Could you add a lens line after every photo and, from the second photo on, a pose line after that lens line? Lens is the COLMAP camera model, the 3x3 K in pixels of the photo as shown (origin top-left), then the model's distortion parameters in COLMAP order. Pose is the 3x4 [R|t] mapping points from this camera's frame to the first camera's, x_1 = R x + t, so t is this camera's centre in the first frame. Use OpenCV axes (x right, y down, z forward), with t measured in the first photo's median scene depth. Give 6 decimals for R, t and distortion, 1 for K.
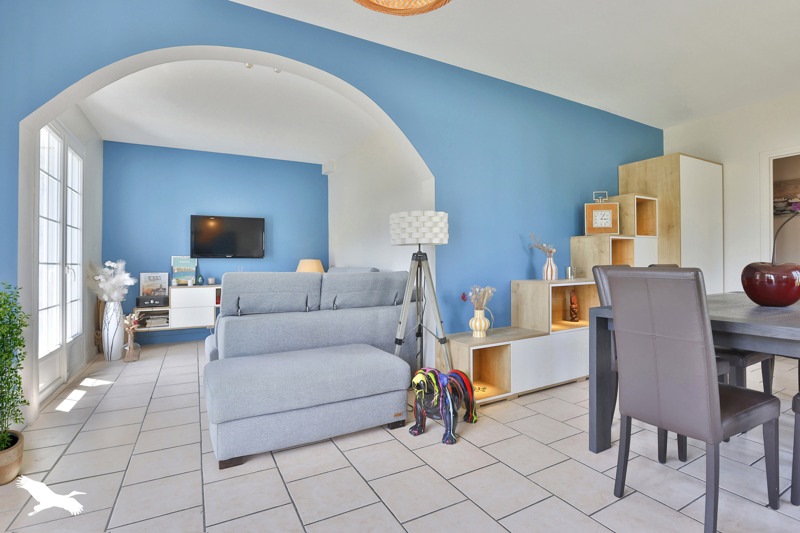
lens RADIAL K [[386.8, 0, 404.0], [0, 386.8, 266.1], [0, 0, 1]] dist [-0.001507, 0.000830]
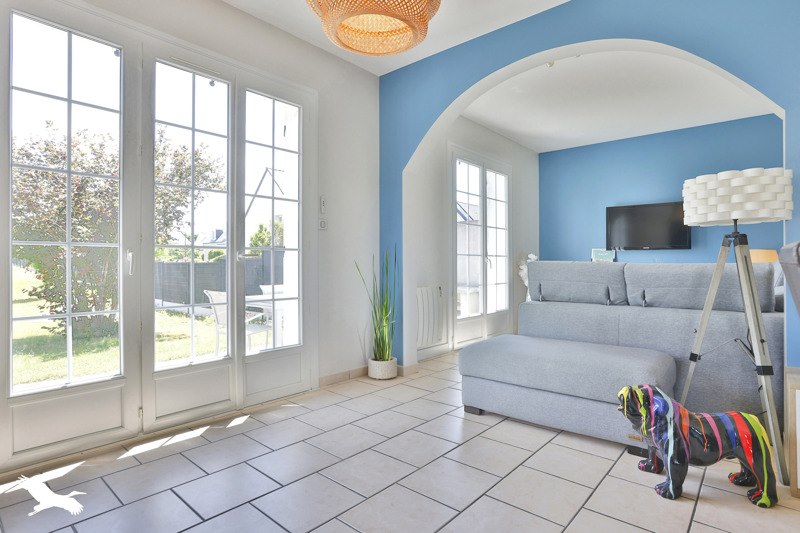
lens RADIAL K [[407.9, 0, 401.5], [0, 407.9, 260.9], [0, 0, 1]] dist [0.004111, 0.000586]
pose [[0.401405, 0.006231, -0.915879, 0.462006], [-0.005913, 0.999974, 0.004211, 0.013080], [0.915882, 0.003725, 0.401431, 0.173996]]
